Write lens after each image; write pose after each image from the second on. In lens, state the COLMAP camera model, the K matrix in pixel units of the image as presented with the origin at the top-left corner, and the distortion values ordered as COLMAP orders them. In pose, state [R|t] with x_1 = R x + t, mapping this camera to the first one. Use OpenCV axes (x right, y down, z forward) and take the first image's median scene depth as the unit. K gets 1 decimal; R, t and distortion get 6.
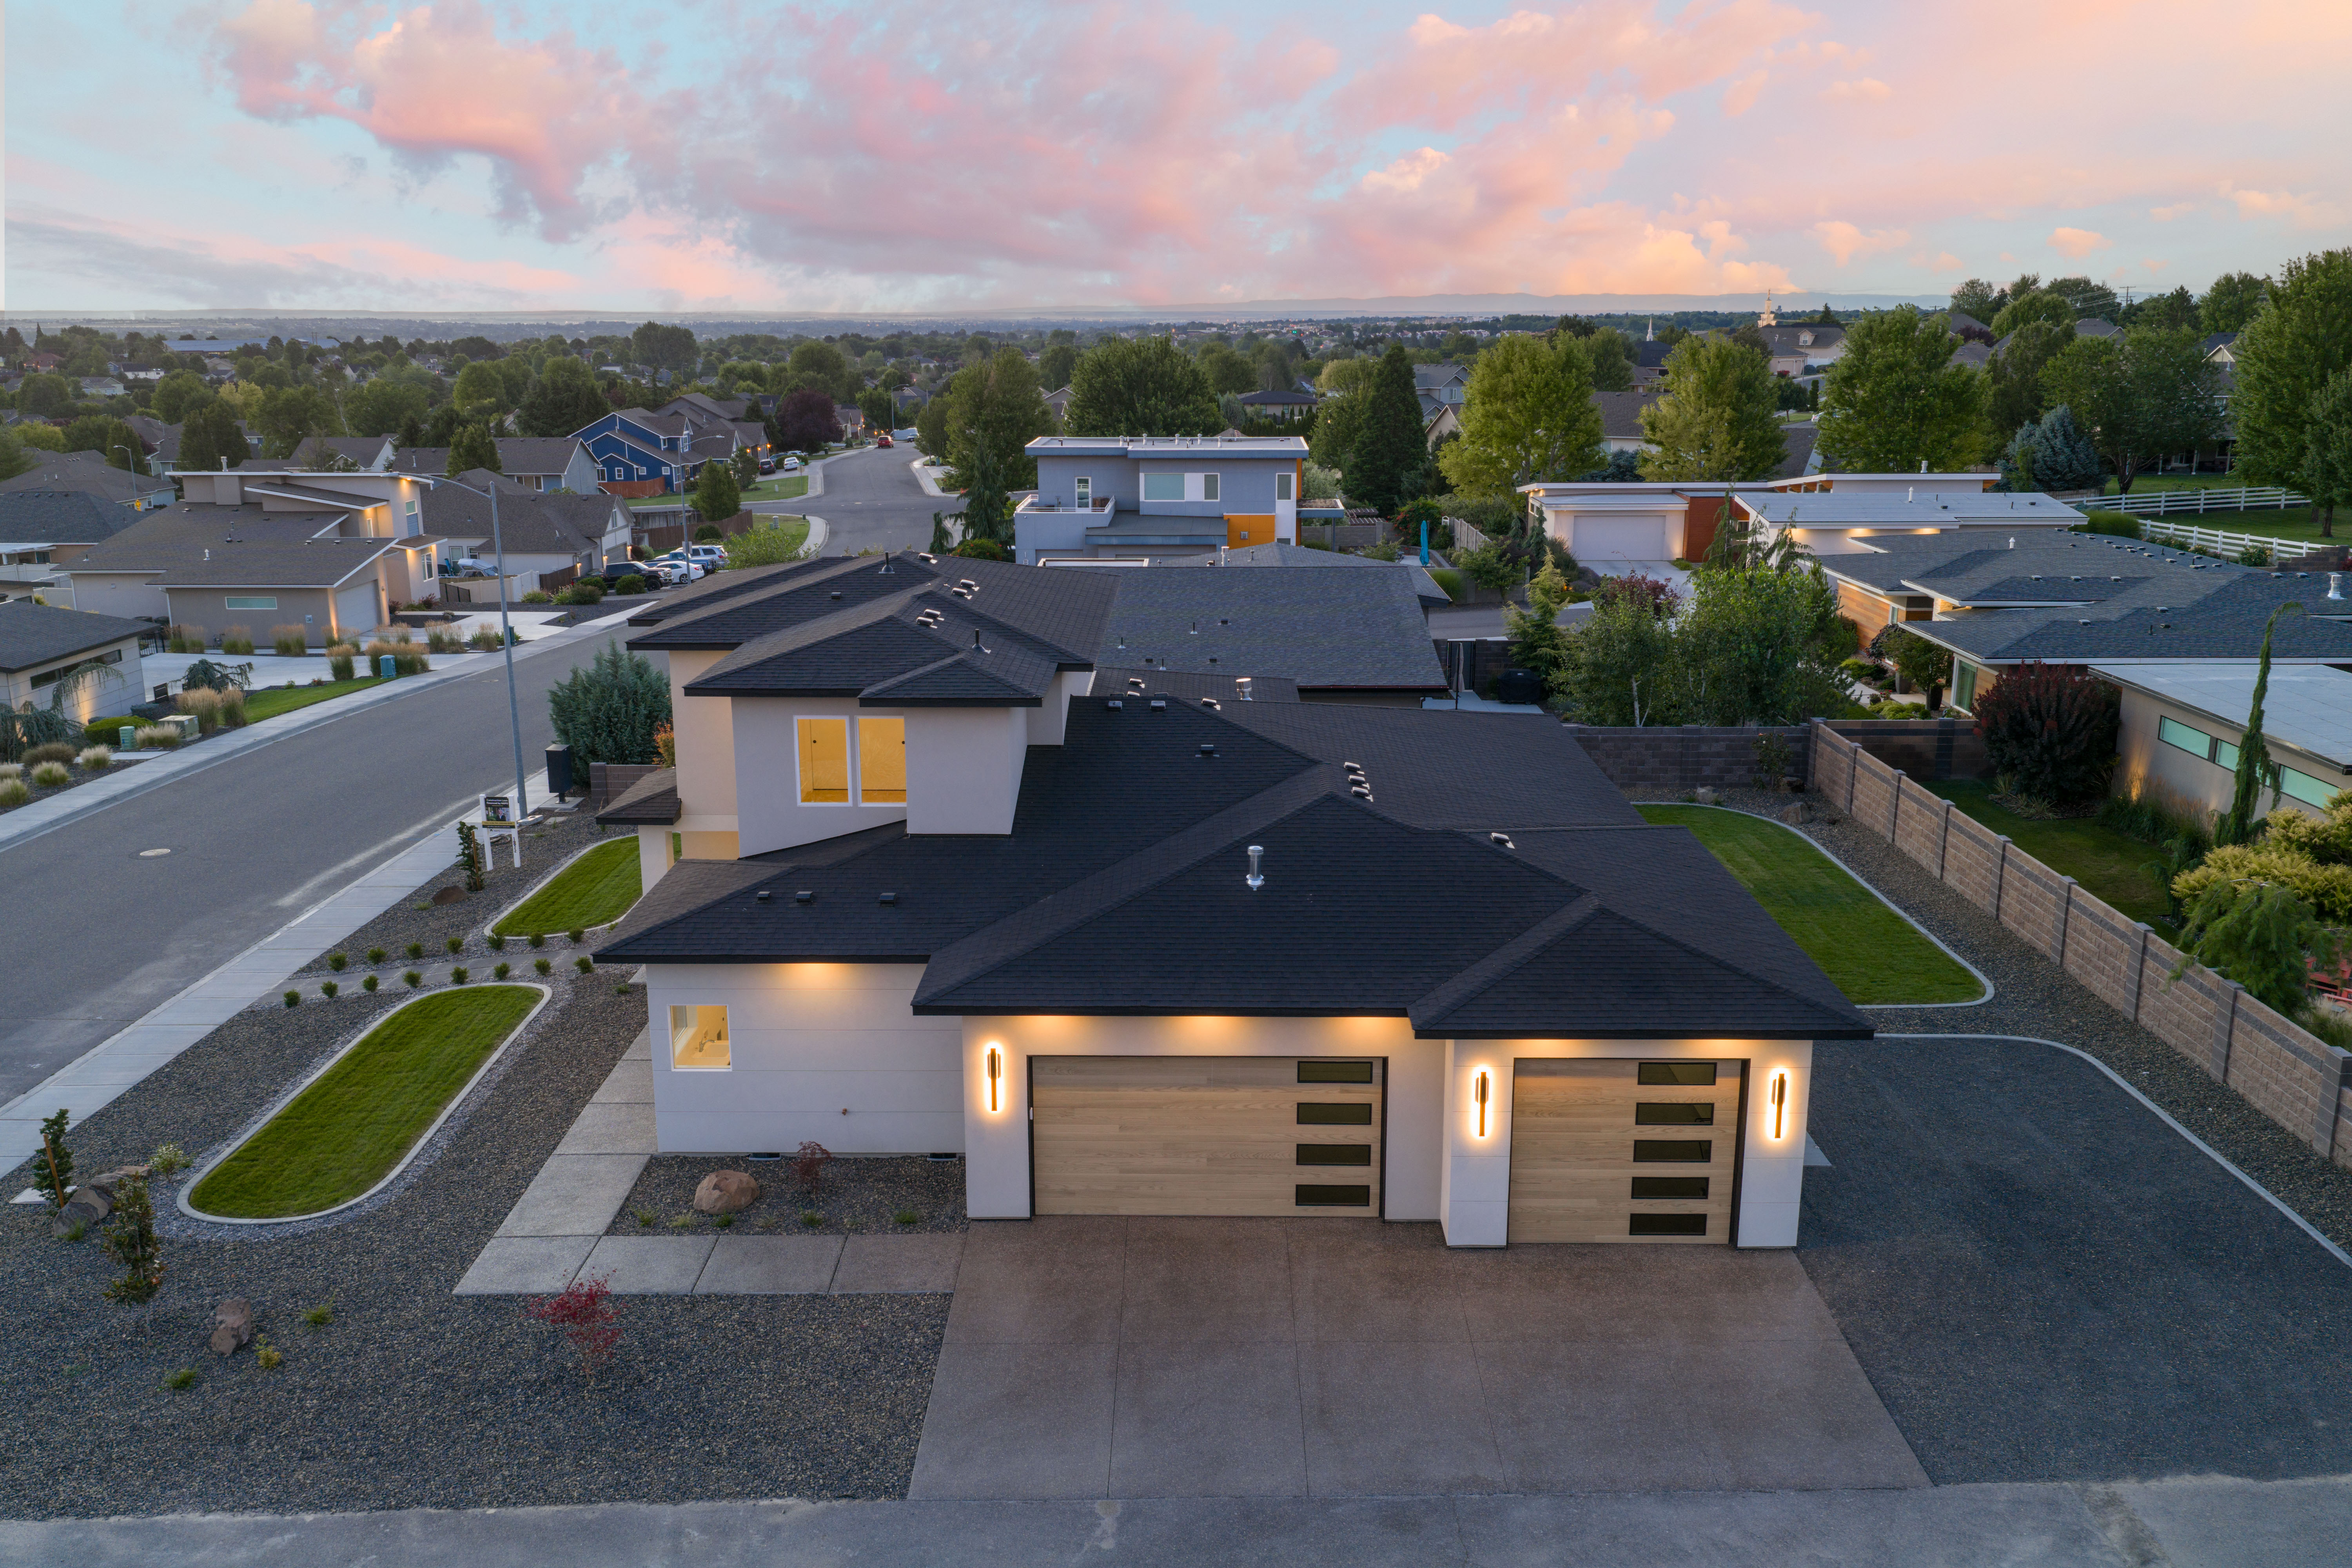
lens RADIAL K [[1904.5, 0, 1174.9], [0, 1904.5, 785.1], [0, 0, 1]] dist [0.024369, -0.033309]
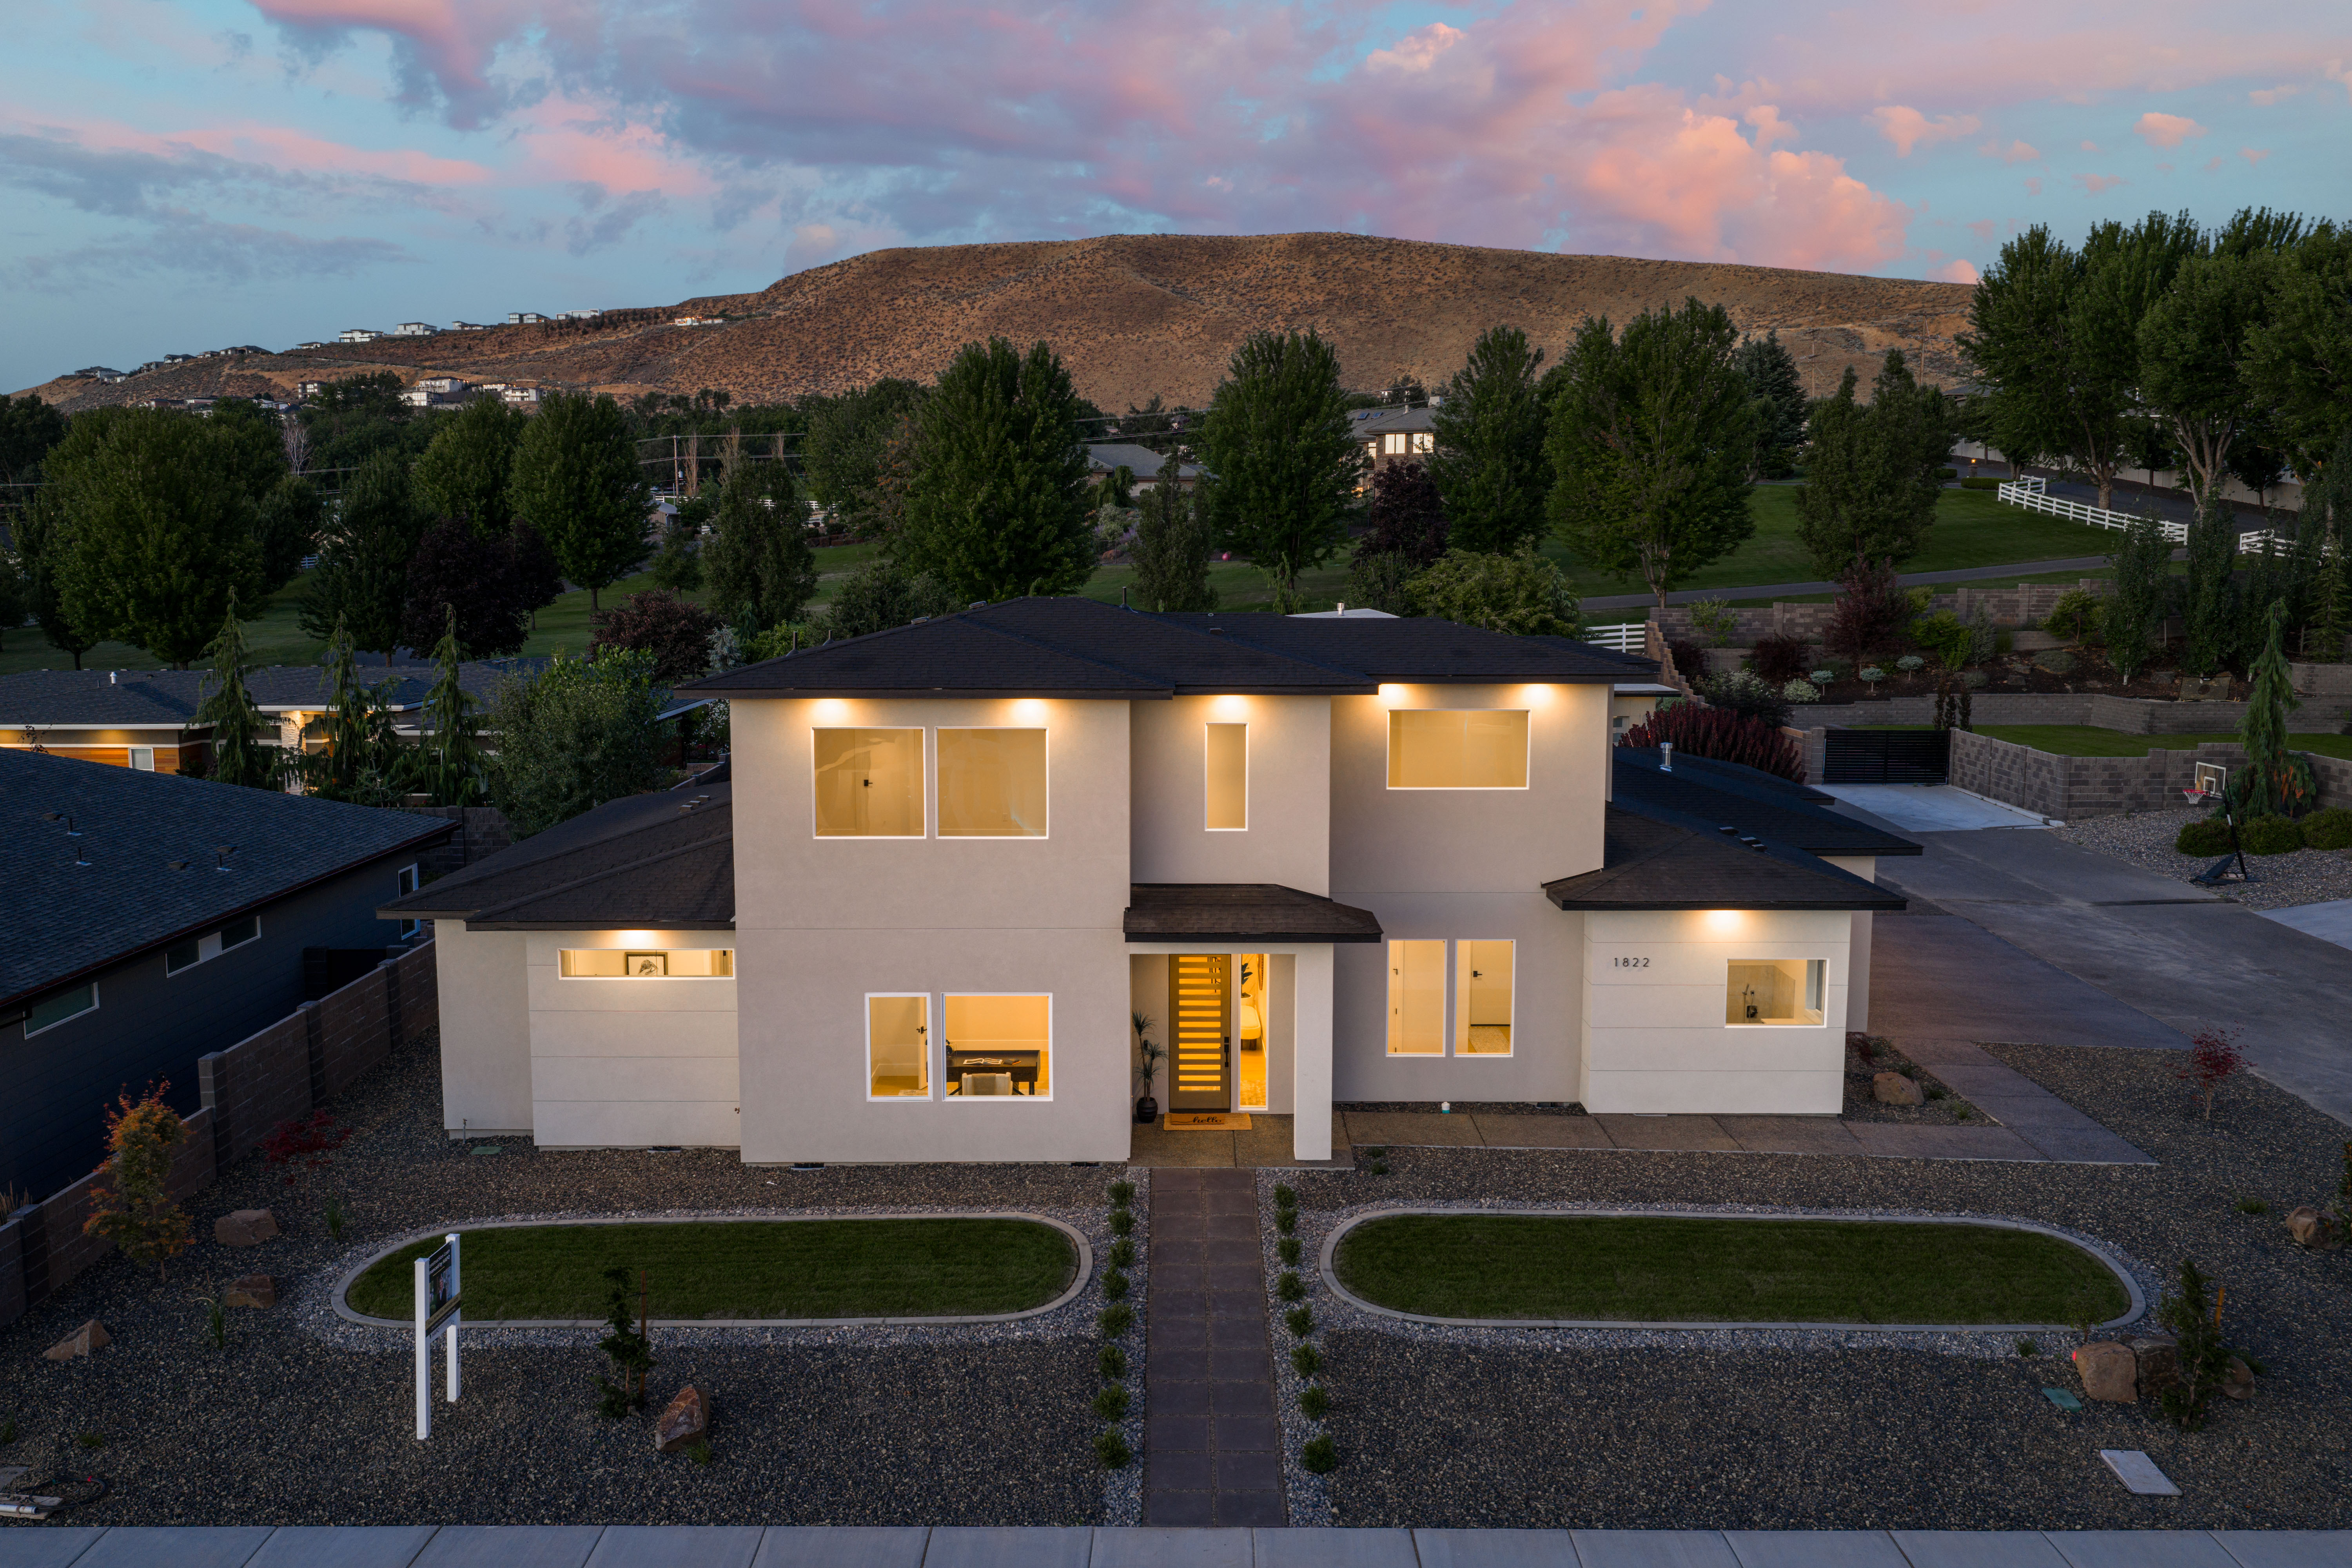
lens RADIAL K [[1904.5, 0, 1185.5], [0, 1904.5, 782.1], [0, 0, 1]] dist [0.024369, -0.033309]
pose [[-0.004649, -0.120246, 0.992733, -1.336827], [0.233581, 0.965151, 0.117999, -0.185988], [-0.972326, 0.232432, 0.023600, 1.375746]]
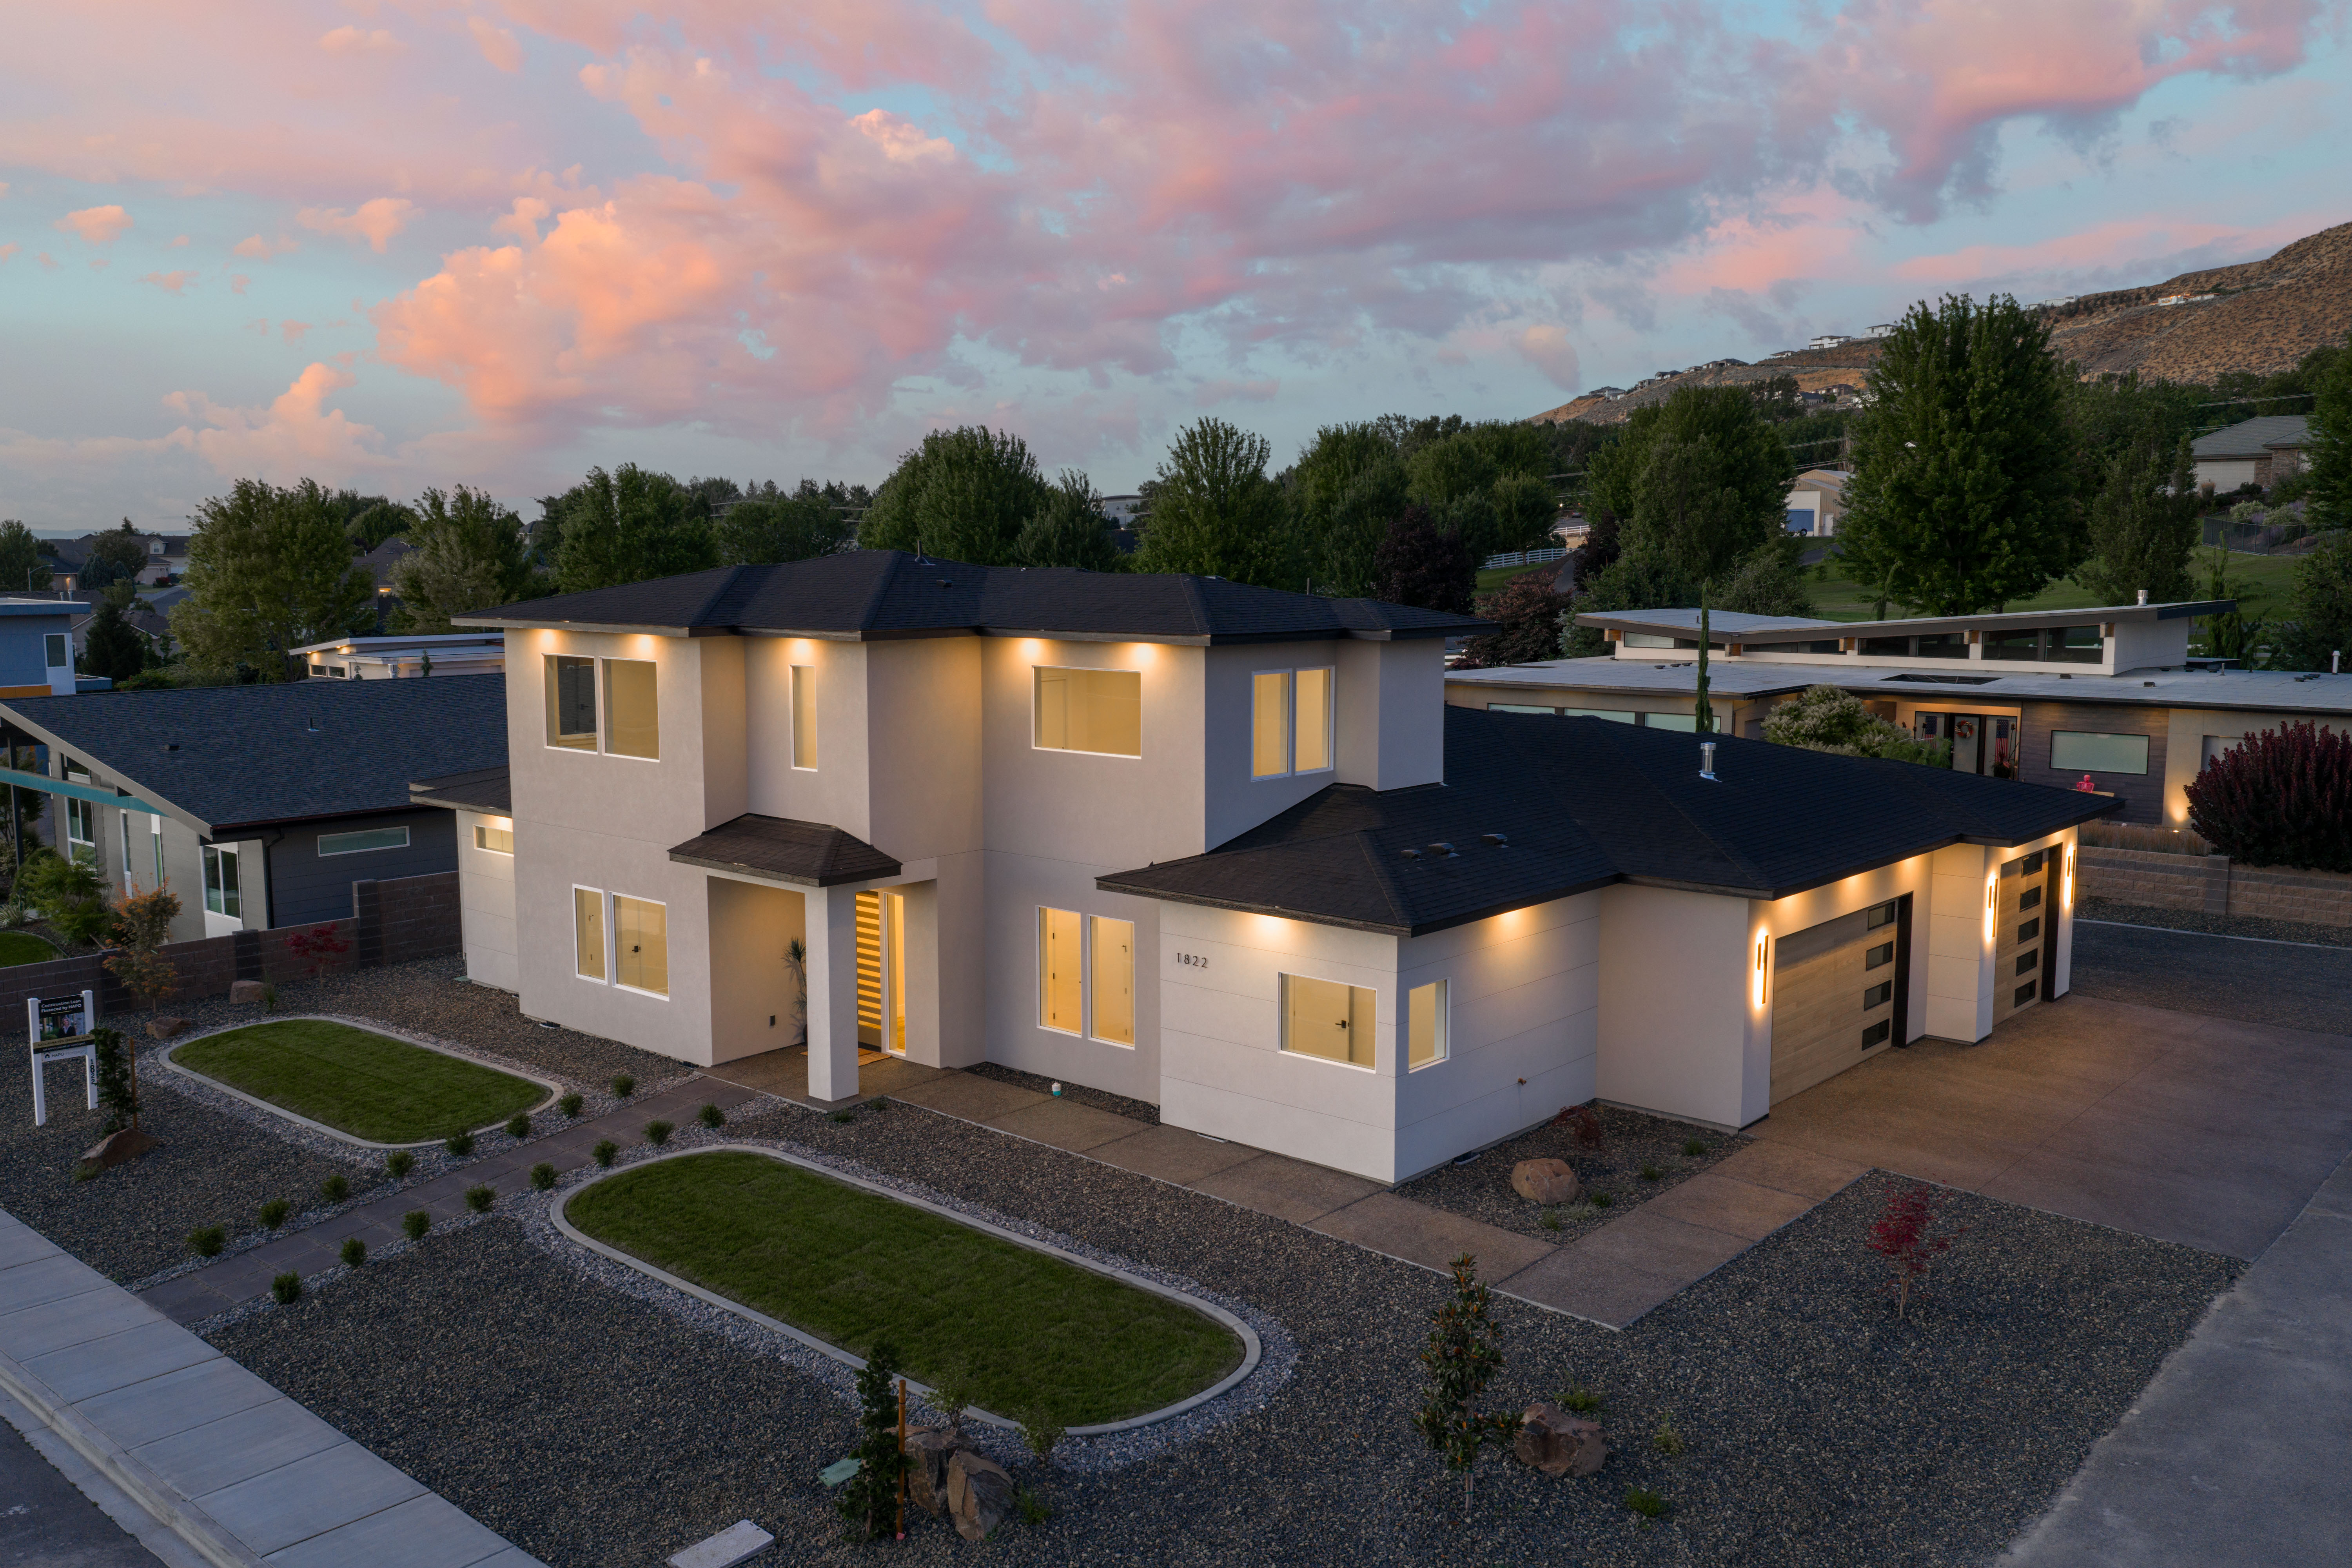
lens RADIAL K [[1904.5, 0, 1183.5], [0, 1904.5, 783.4], [0, 0, 1]] dist [0.024369, -0.033309]
pose [[0.654310, -0.091945, 0.750616, -0.992120], [0.178035, 0.983411, -0.034732, 0.041452], [-0.734971, 0.156362, 0.659825, 0.549603]]
